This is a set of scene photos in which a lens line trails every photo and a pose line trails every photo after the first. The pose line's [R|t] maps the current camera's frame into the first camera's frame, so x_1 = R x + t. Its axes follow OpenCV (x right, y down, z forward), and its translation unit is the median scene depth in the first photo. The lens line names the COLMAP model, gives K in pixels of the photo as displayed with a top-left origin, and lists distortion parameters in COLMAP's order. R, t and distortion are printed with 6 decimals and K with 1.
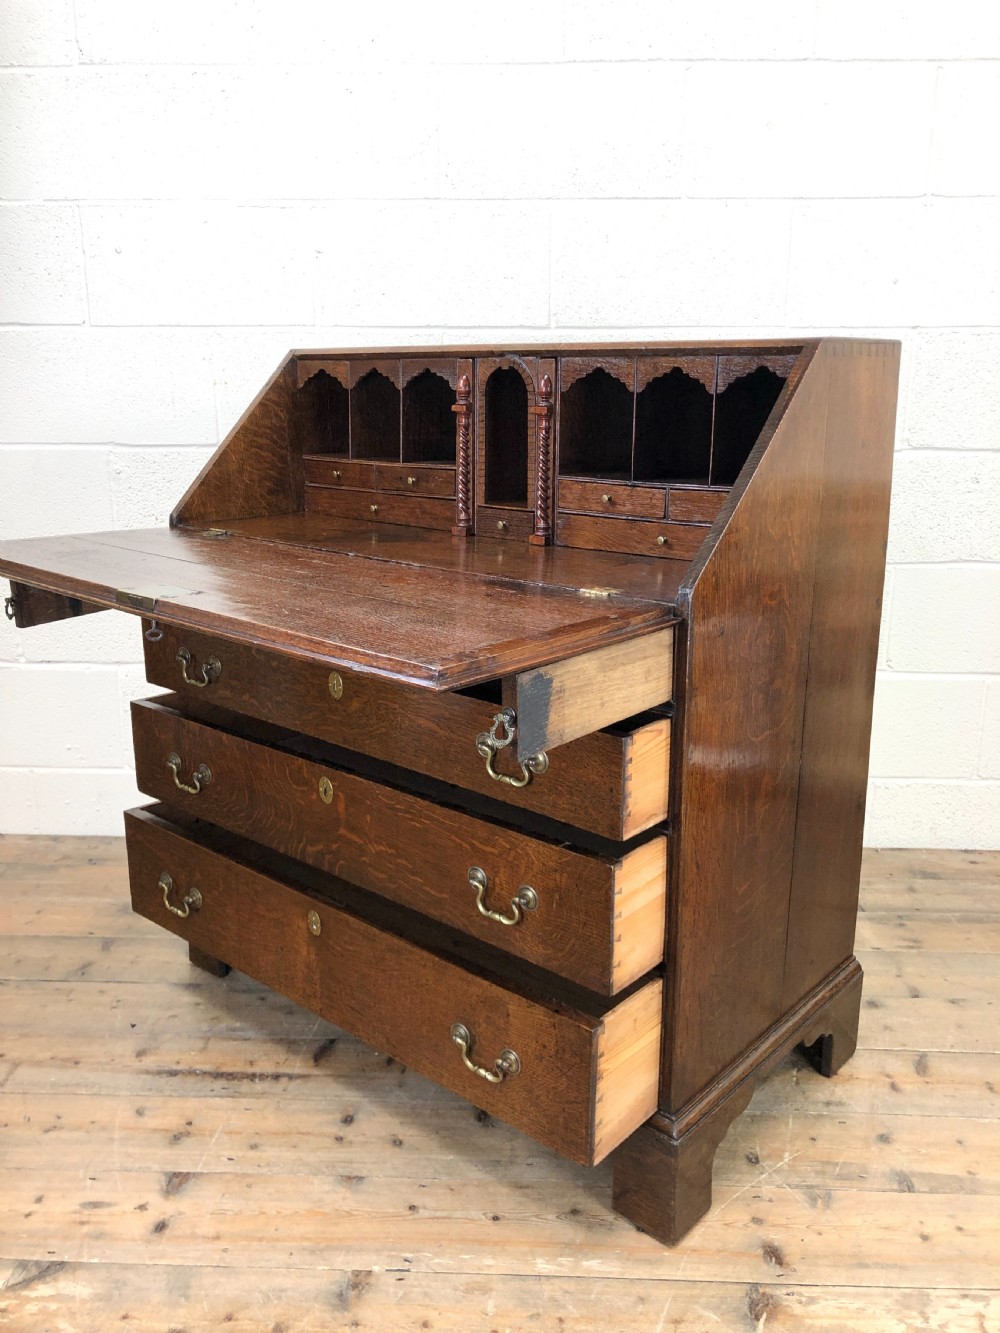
lens RADIAL K [[1097.5, 0, 496.5], [0, 1097.5, 663.4], [0, 0, 1]] dist [0.022714, -0.011085]
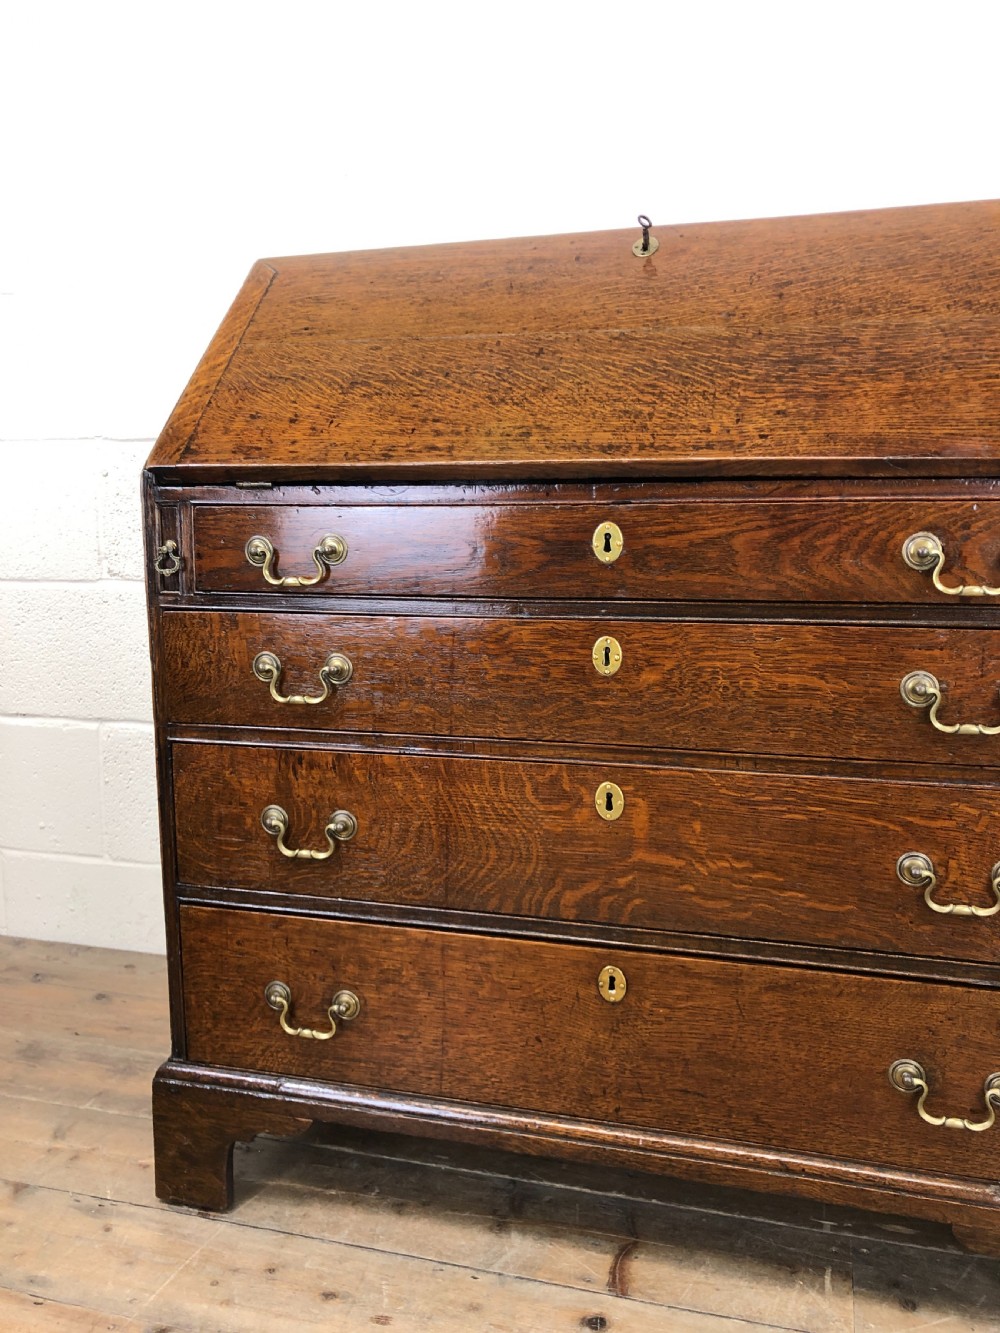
lens RADIAL K [[1097.5, 0, 494.5], [0, 1097.5, 660.0], [0, 0, 1]] dist [0.022714, -0.011085]
pose [[0.971042, 0.027015, -0.237375, 0.160679], [-0.054807, 0.992278, -0.111271, 0.041967], [0.232536, 0.121058, 0.965024, 0.436993]]
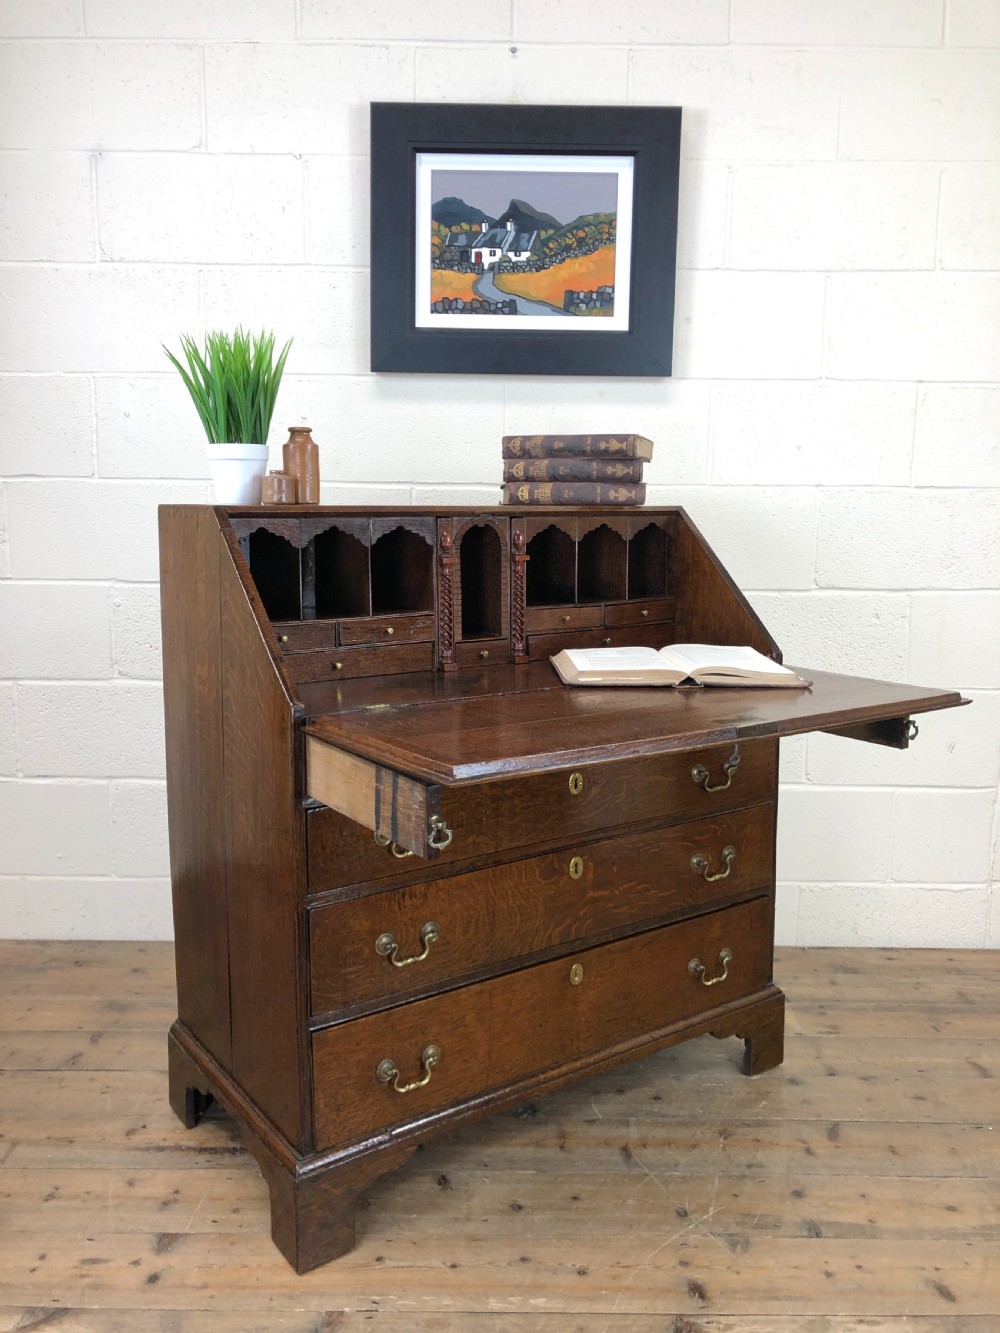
lens RADIAL K [[1097.5, 0, 500.6], [0, 1097.5, 662.5], [0, 0, 1]] dist [0.022714, -0.011085]
pose [[0.999292, 0.003066, 0.037505, 0.002417], [0.001170, 0.993660, -0.112418, 0.014066], [-0.037612, 0.112382, 0.992953, -0.156376]]
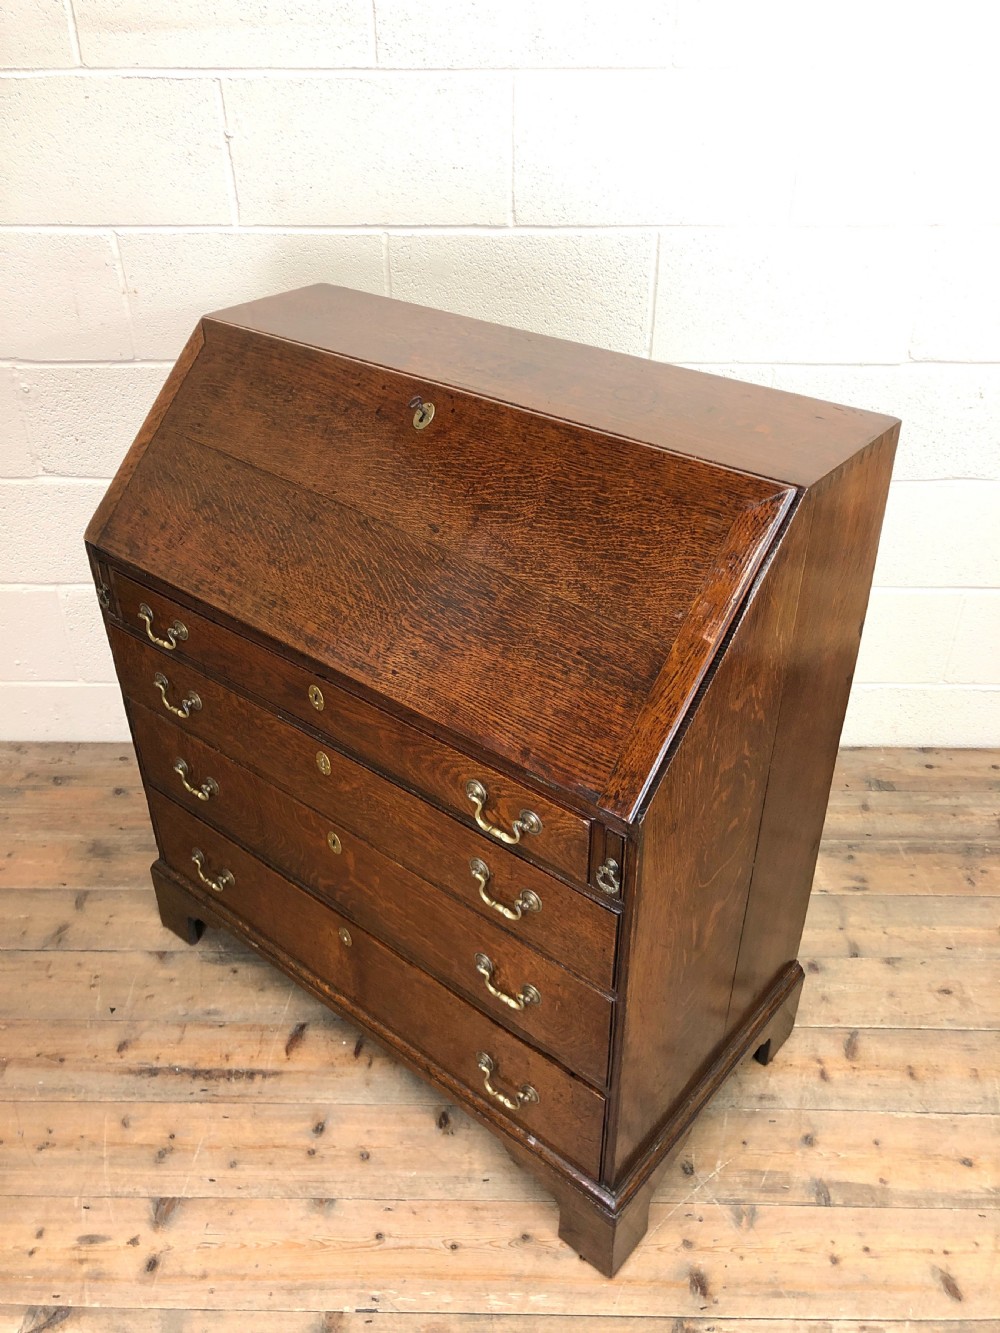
lens RADIAL K [[1097.5, 0, 499.4], [0, 1097.5, 654.9], [0, 0, 1]] dist [0.022714, -0.011085]
pose [[0.999754, -0.015087, 0.016256, 0.029541], [0.009143, 0.948158, 0.317667, -0.342146], [-0.020206, -0.317441, 0.948063, 0.106864]]
